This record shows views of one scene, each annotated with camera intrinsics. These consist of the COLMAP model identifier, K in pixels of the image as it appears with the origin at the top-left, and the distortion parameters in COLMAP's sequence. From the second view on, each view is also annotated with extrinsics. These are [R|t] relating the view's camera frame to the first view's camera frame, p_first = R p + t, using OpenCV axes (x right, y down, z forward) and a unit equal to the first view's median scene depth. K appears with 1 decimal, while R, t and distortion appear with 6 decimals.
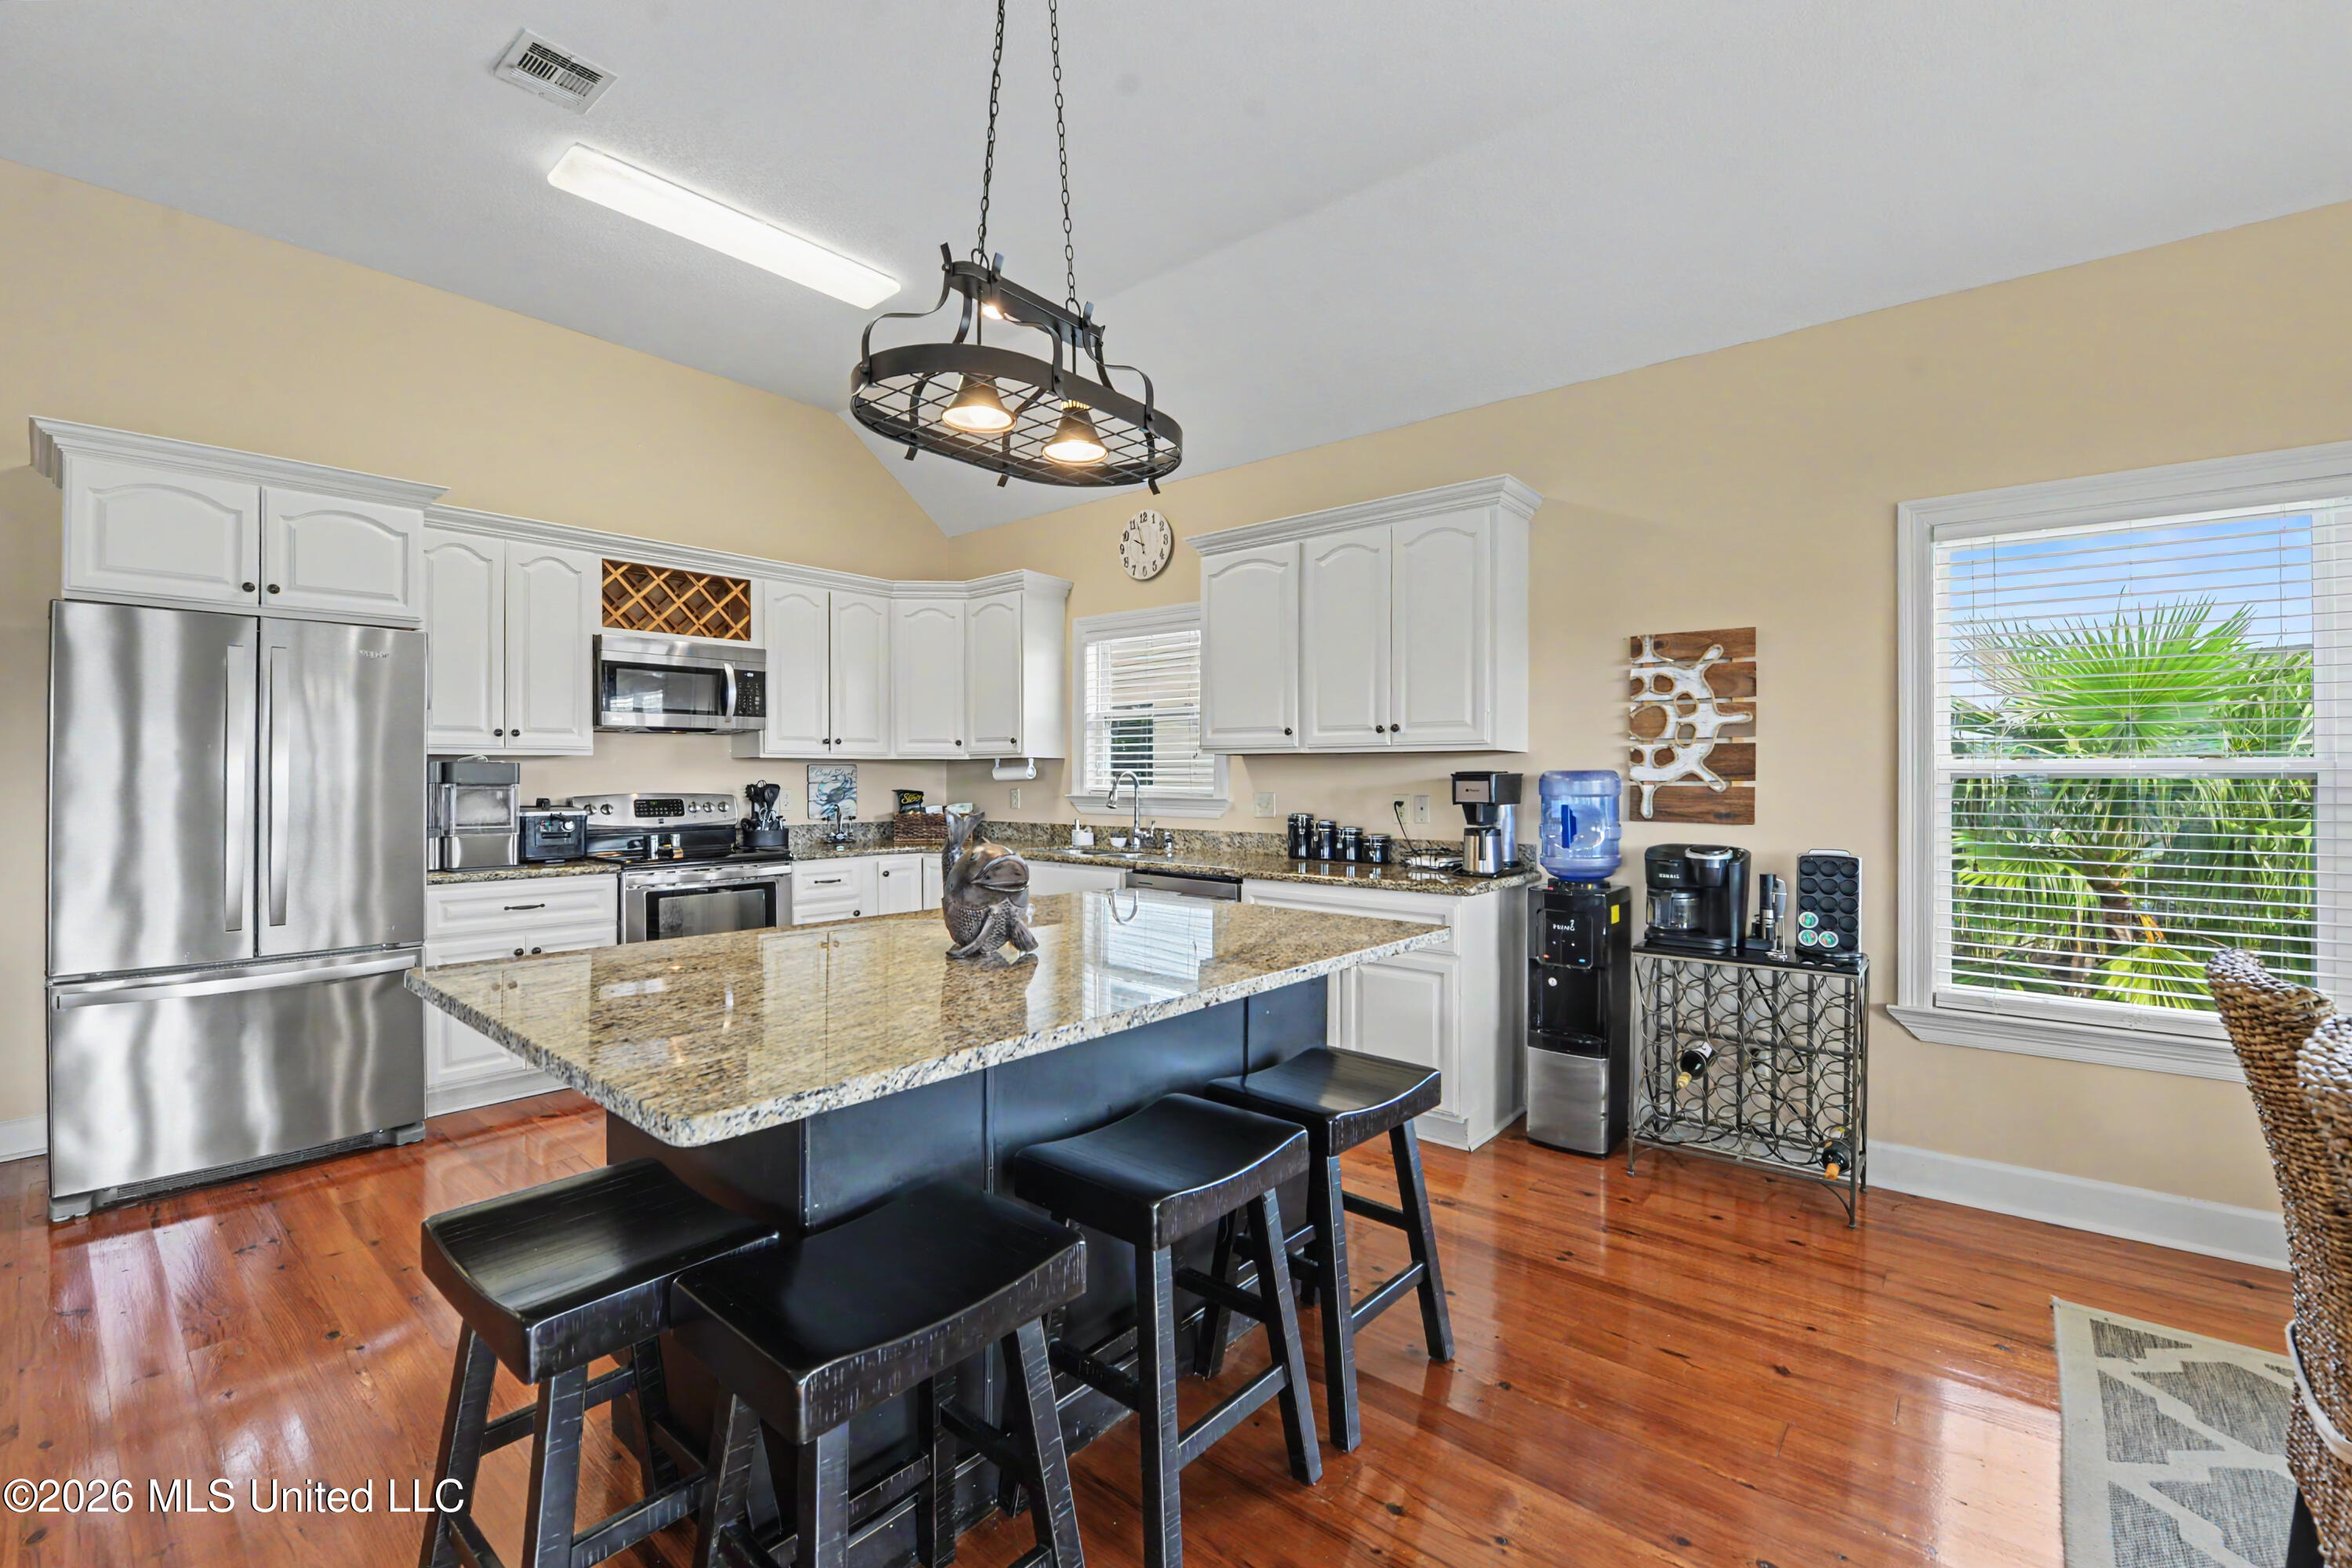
lens RADIAL K [[994.9, 0, 1171.7], [0, 994.9, 778.5], [0, 0, 1]] dist [-0.022680, -0.000231]
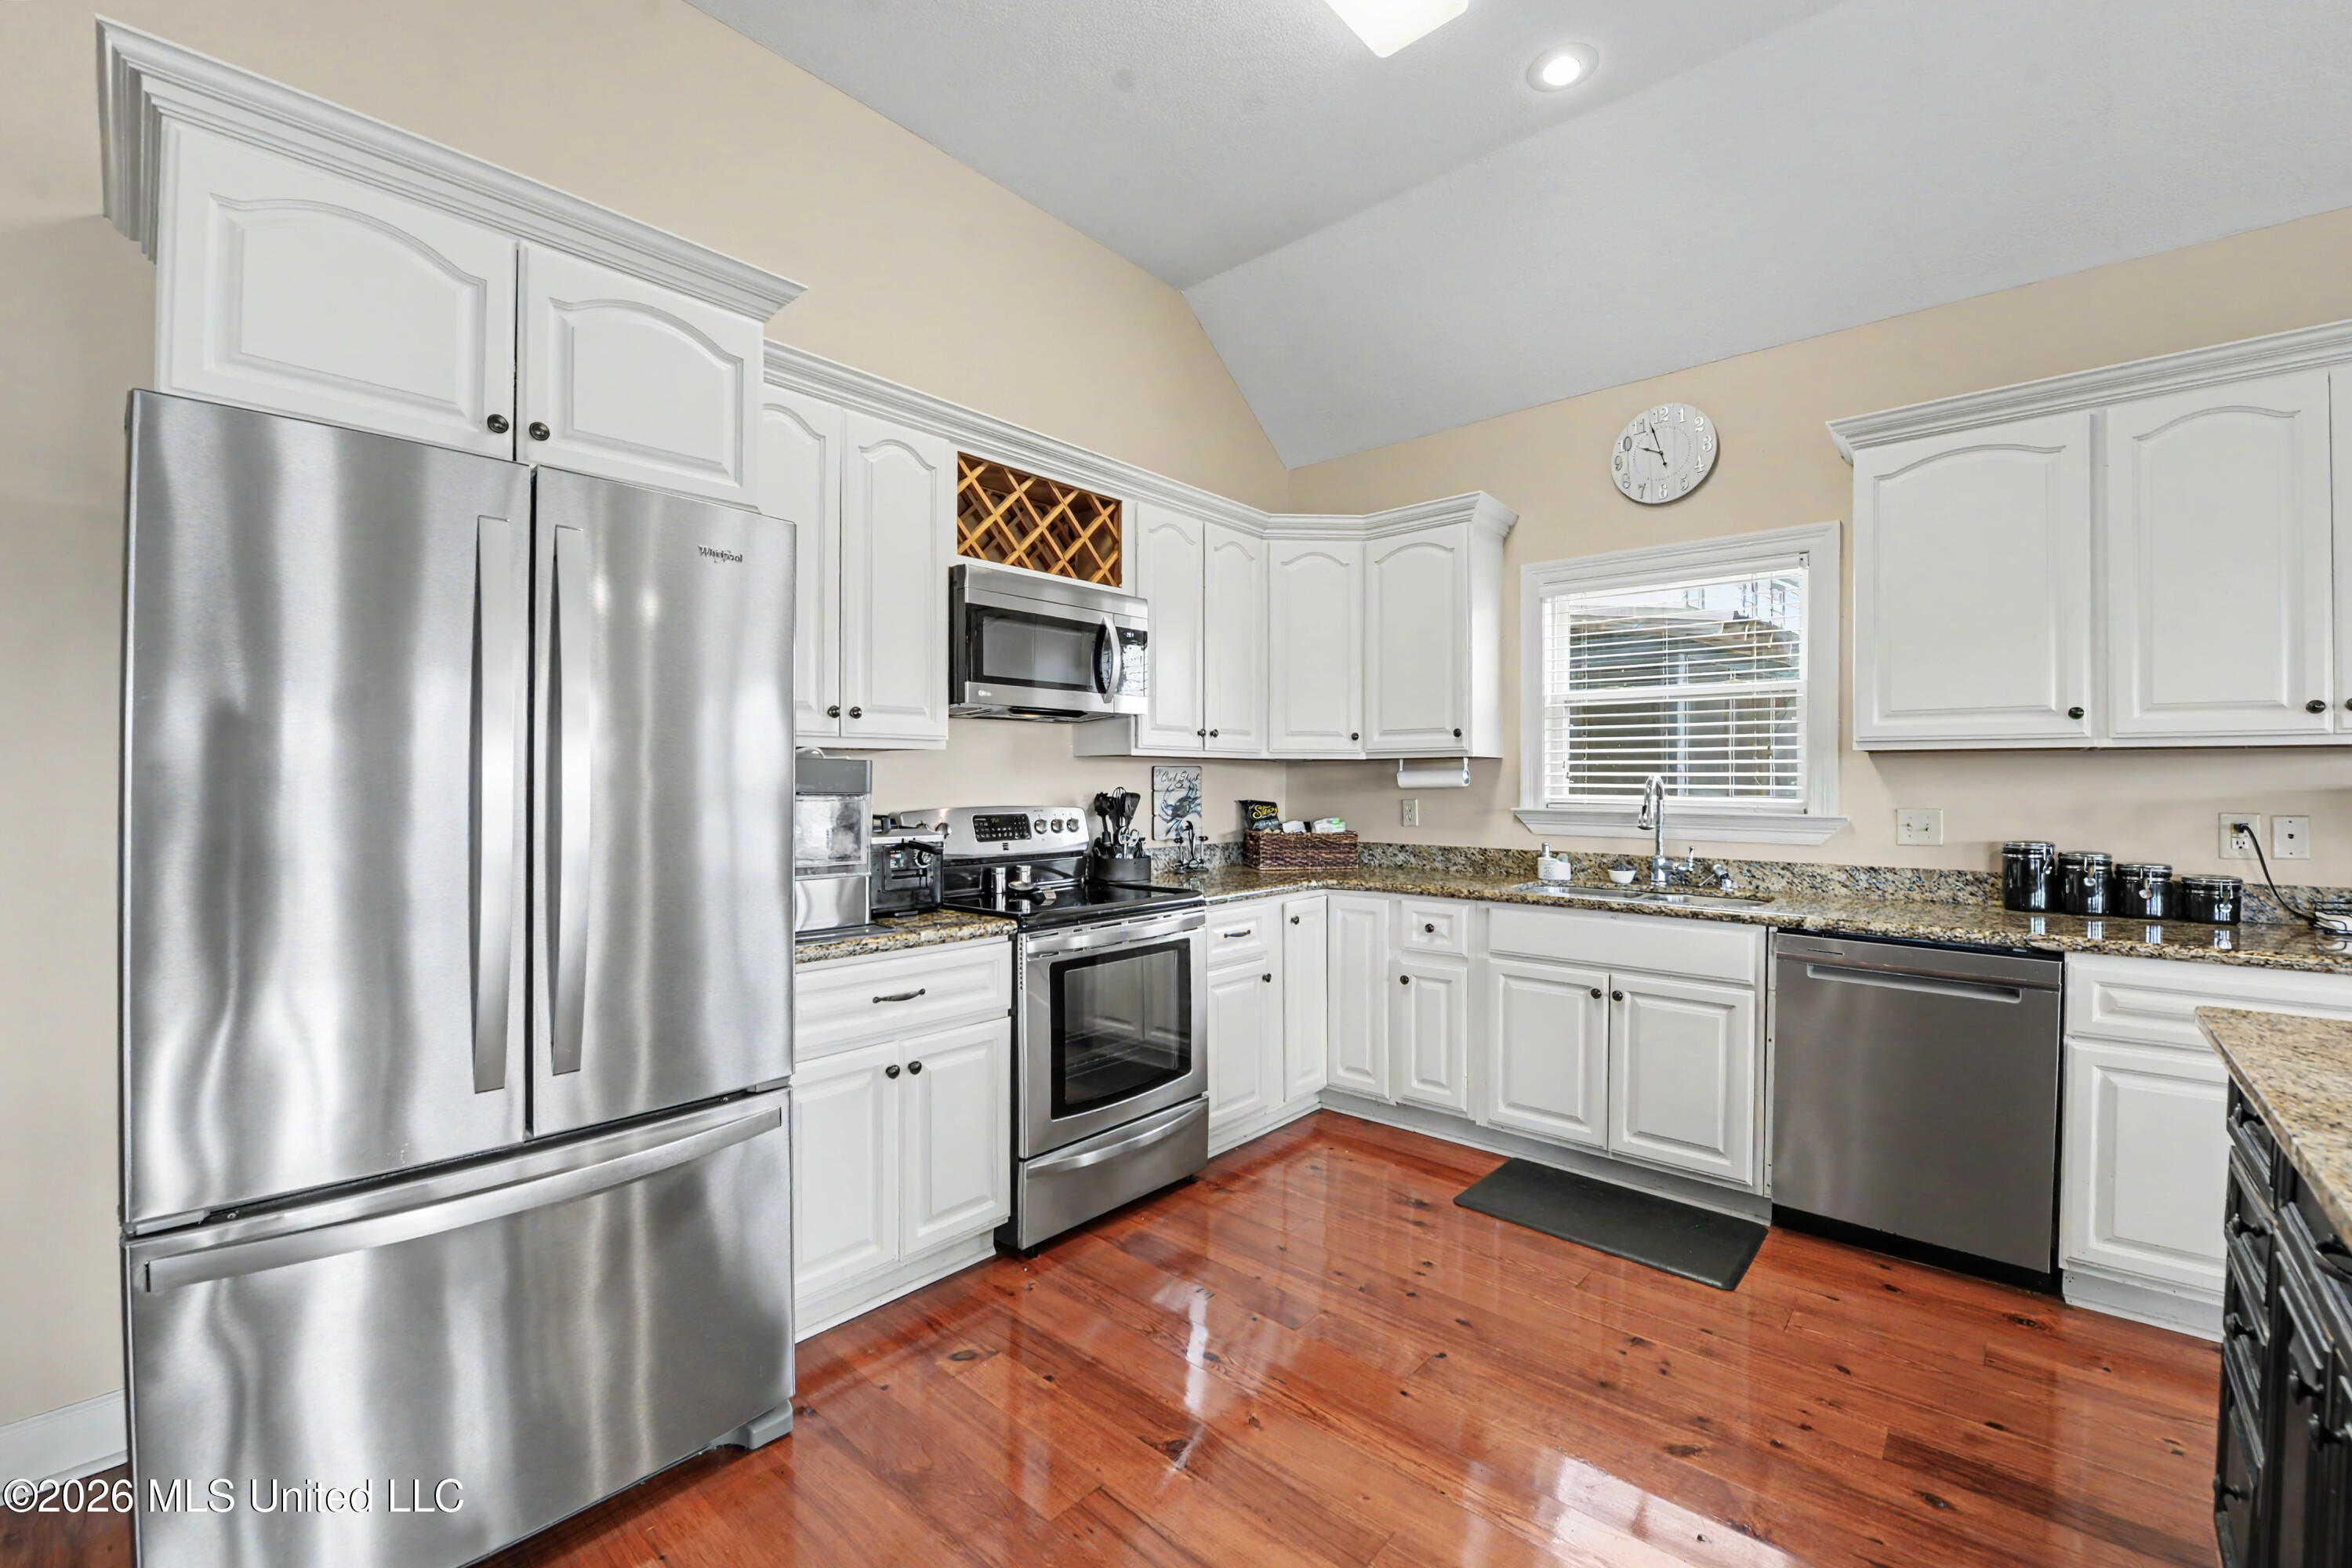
lens RADIAL K [[962.0, 0, 1161.9], [0, 962.0, 779.8], [0, 0, 1]] dist [-0.021124, -0.000406]
pose [[0.999444, 0.002736, -0.033230, -0.453799], [-0.002891, 0.999985, -0.004607, -0.000640], [0.033217, 0.004701, 0.999437, 0.395453]]
